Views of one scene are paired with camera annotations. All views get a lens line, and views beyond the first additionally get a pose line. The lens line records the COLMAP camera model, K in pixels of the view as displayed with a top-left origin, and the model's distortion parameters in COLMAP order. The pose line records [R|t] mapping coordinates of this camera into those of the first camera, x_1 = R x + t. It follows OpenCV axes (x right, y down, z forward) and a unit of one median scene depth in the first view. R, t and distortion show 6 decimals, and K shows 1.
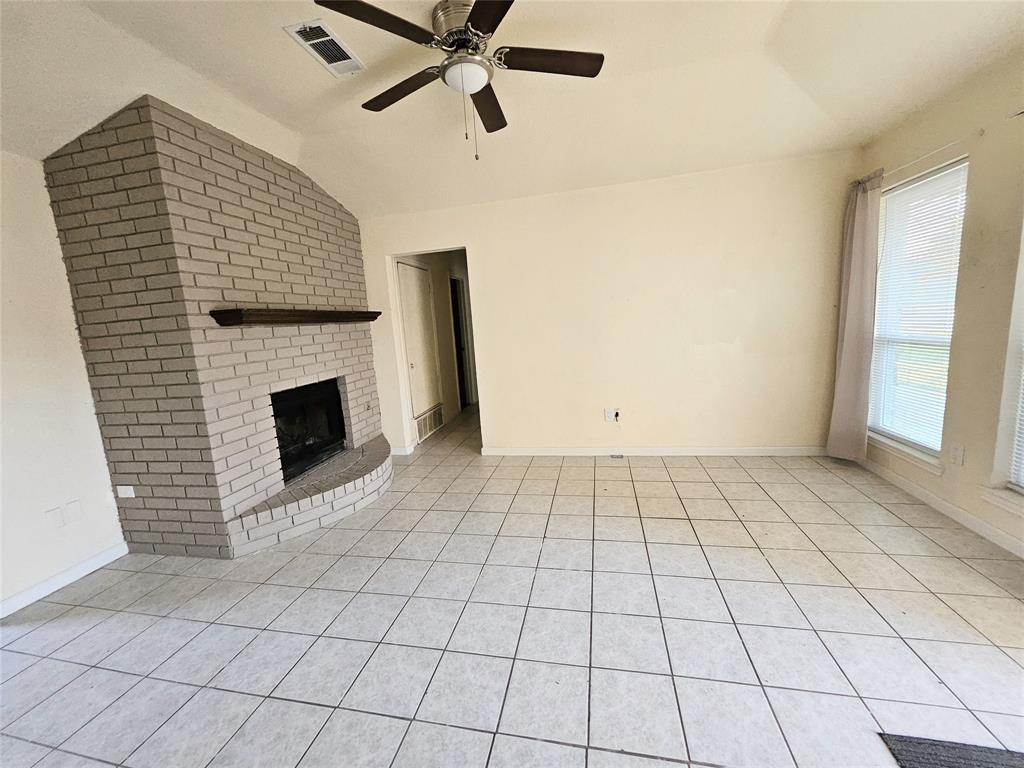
lens RADIAL K [[404.8, 0, 513.5], [0, 404.8, 380.8], [0, 0, 1]] dist [0.003395, -0.000976]
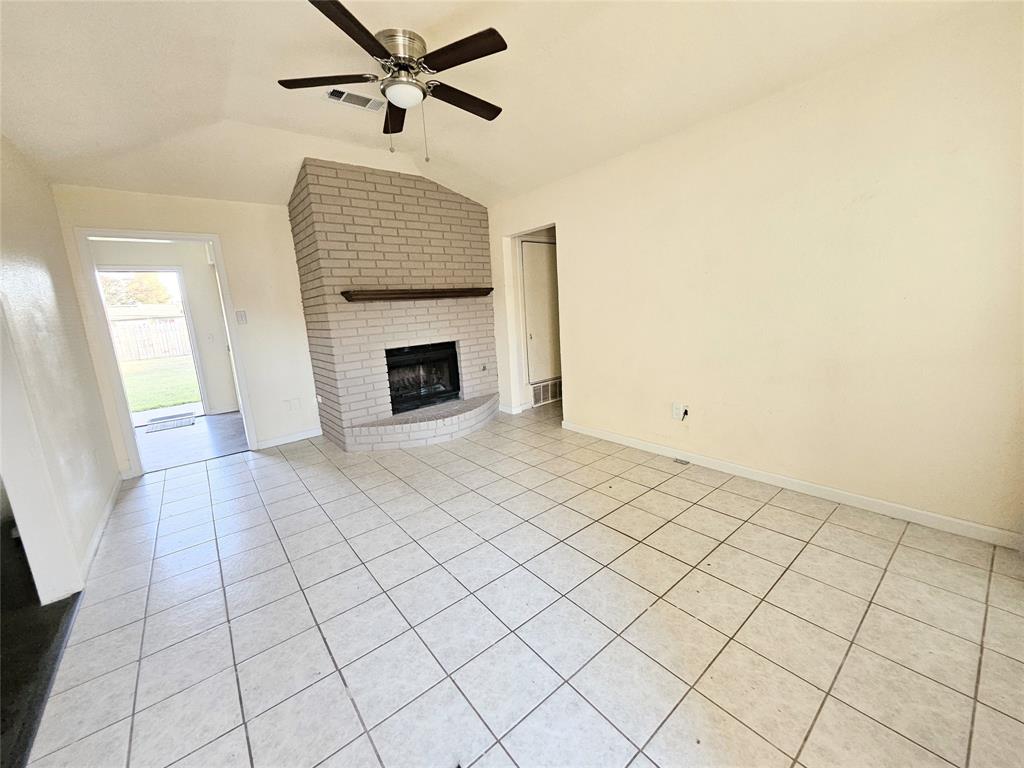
lens RADIAL K [[404.8, 0, 514.2], [0, 404.8, 382.6], [0, 0, 1]] dist [0.003395, -0.000976]
pose [[0.774424, 0.142841, -0.616330, 0.628595], [-0.089064, 0.989092, 0.117323, -0.057655], [0.626366, -0.035965, 0.778699, 0.164542]]
